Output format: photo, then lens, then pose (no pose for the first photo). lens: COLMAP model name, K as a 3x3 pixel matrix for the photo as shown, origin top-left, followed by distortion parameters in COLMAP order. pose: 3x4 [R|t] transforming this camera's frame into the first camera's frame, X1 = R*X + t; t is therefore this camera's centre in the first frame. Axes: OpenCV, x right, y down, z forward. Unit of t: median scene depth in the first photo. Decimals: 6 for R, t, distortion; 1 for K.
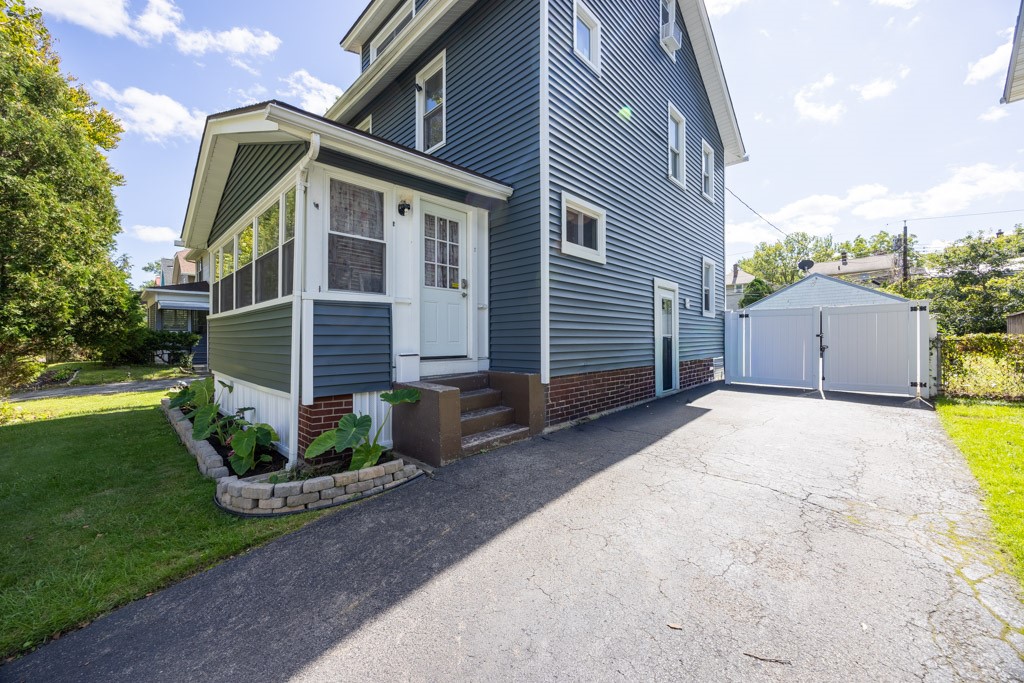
lens RADIAL K [[386.3, 0, 513.6], [0, 386.3, 338.6], [0, 0, 1]] dist [-0.002064, -0.000101]
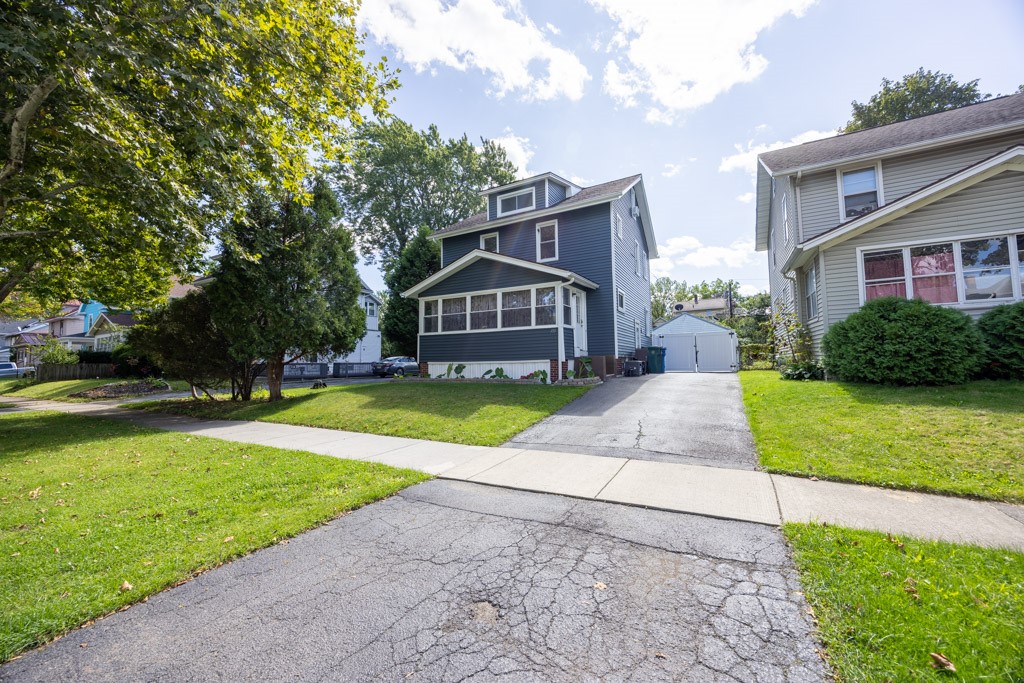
lens RADIAL K [[386.3, 0, 511.7], [0, 386.3, 343.3], [0, 0, 1]] dist [-0.002064, -0.000101]
pose [[0.965183, 0.004818, 0.261530, -0.301443], [0.009557, 0.998513, -0.053666, 0.033523], [-0.261399, 0.054297, 0.963702, -0.323816]]
